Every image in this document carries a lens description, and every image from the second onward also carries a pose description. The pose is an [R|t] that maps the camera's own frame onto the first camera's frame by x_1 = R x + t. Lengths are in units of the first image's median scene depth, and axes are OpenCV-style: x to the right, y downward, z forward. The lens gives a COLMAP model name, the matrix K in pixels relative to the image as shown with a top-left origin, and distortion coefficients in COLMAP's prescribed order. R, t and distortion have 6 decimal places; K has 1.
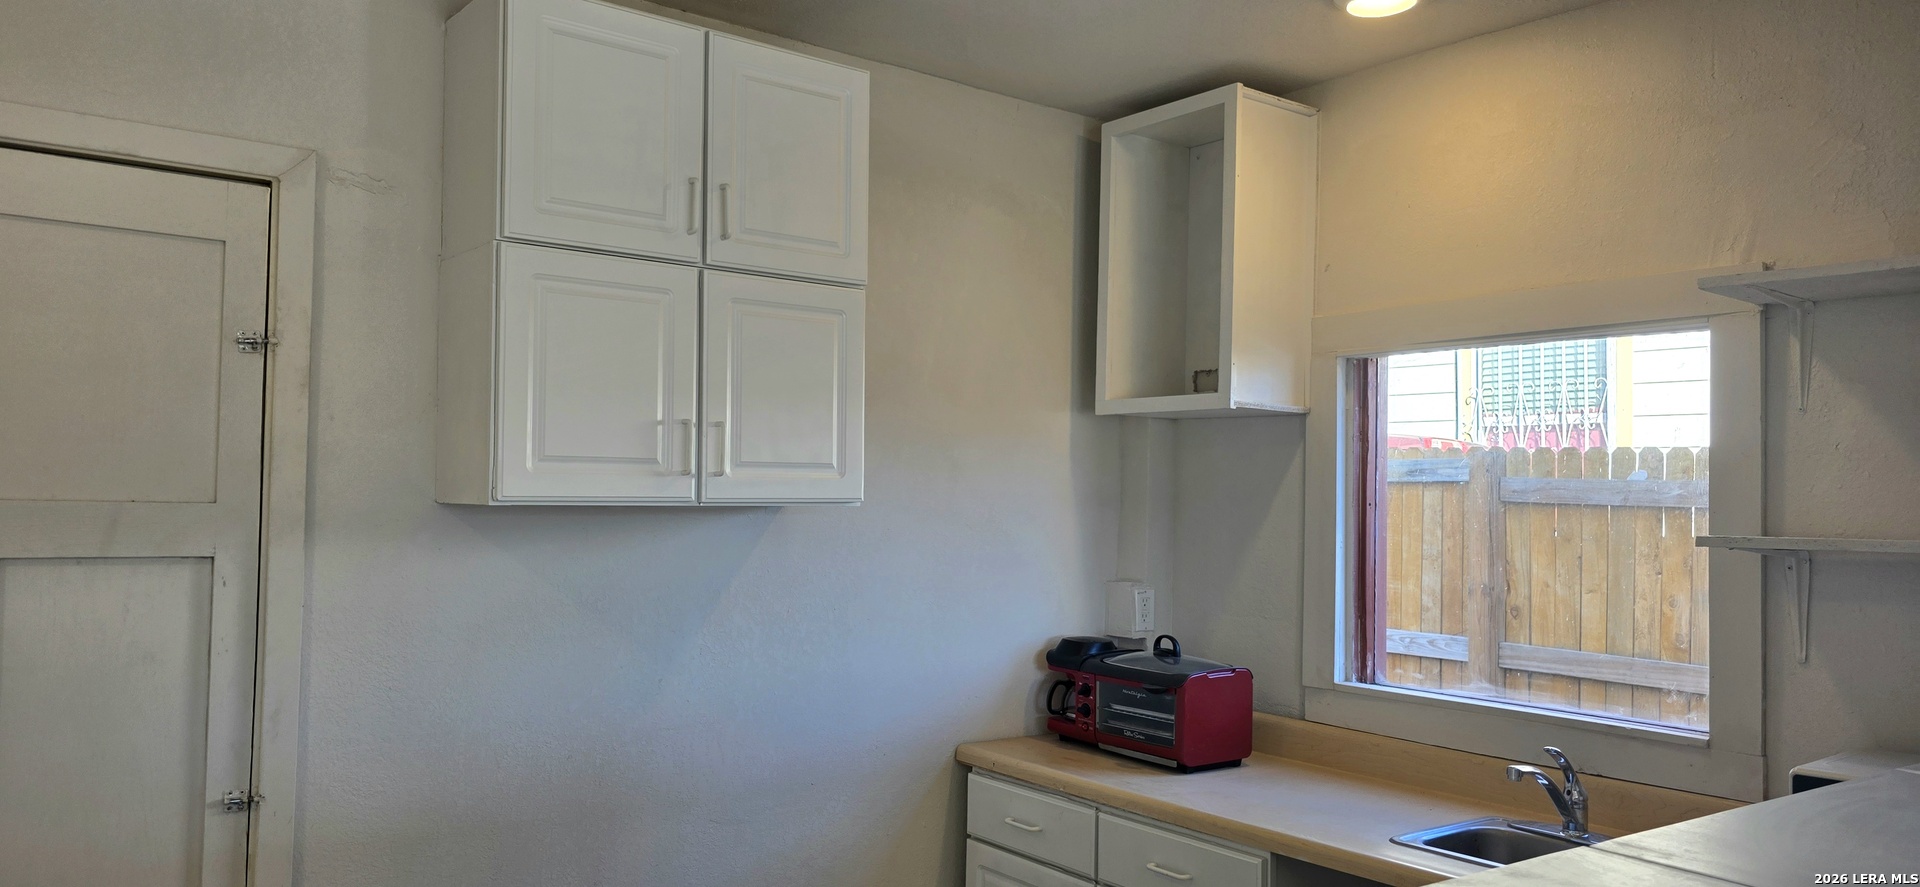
lens RADIAL K [[1322.5, 0, 991.8], [0, 1322.5, 444.9], [0, 0, 1]] dist [0.118925, -0.000746]
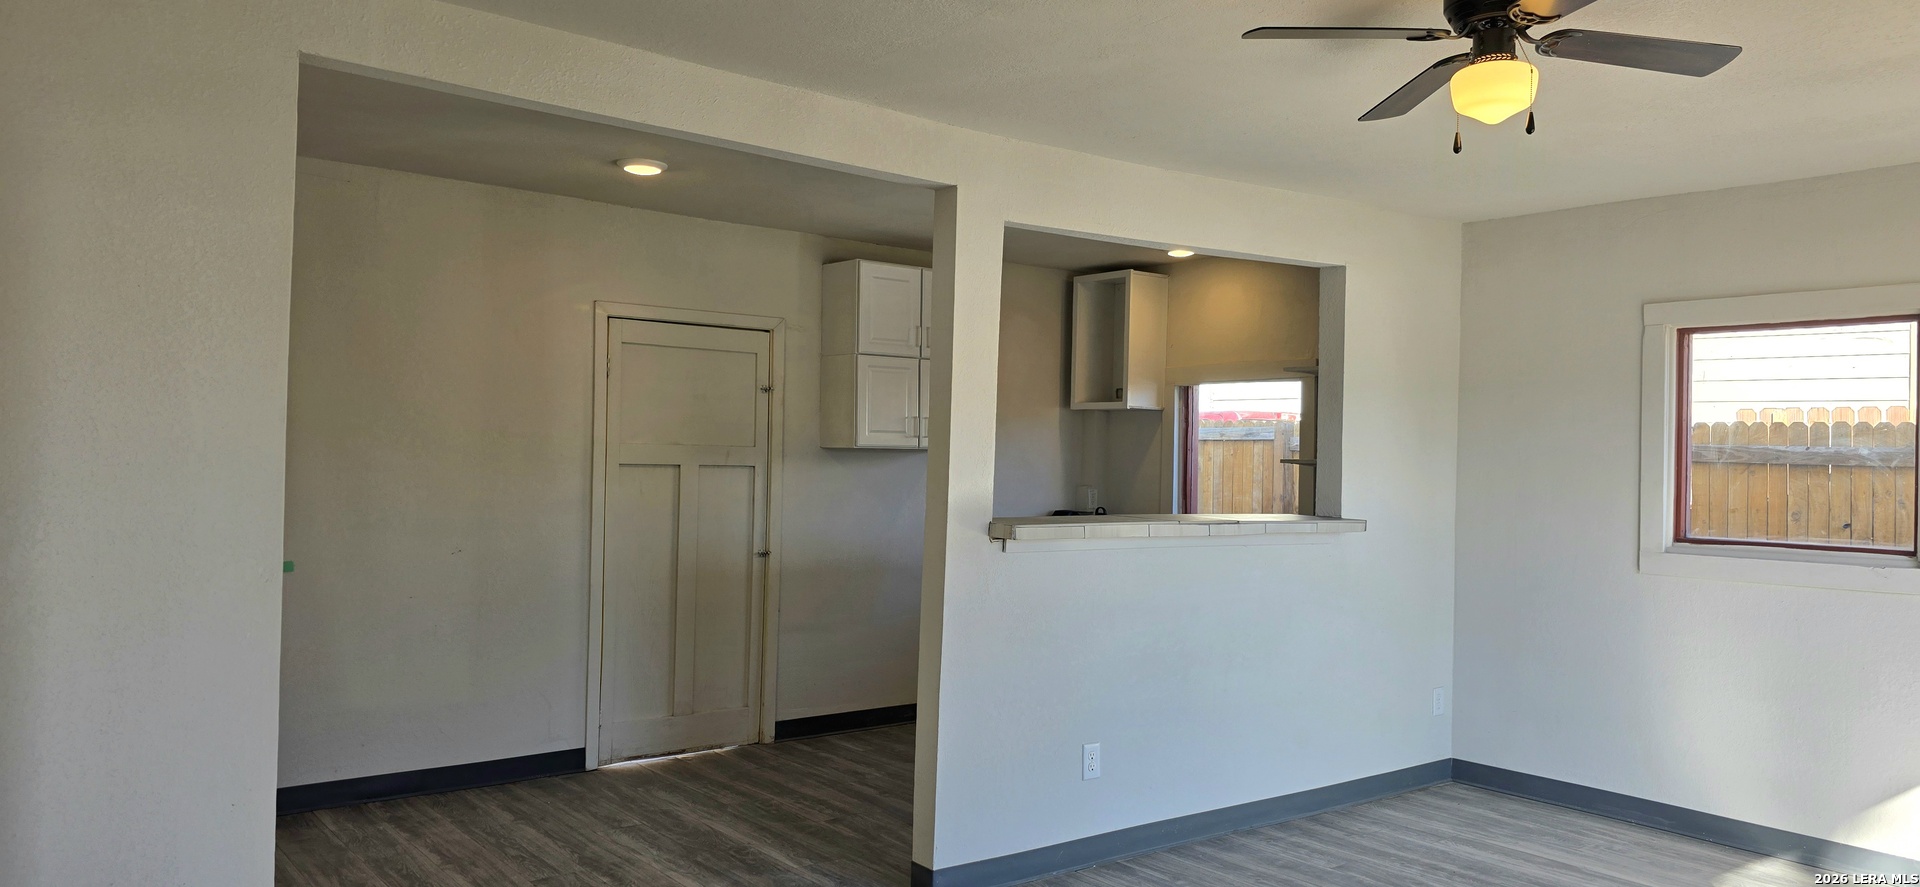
lens RADIAL K [[1322.5, 0, 991.8], [0, 1322.5, 444.9], [0, 0, 1]] dist [0.118925, -0.000746]
pose [[0.999945, -0.001217, 0.010423, -0.081135], [0.000906, 0.999557, 0.029740, -0.031535], [-0.010455, -0.029729, 0.999503, -1.284683]]
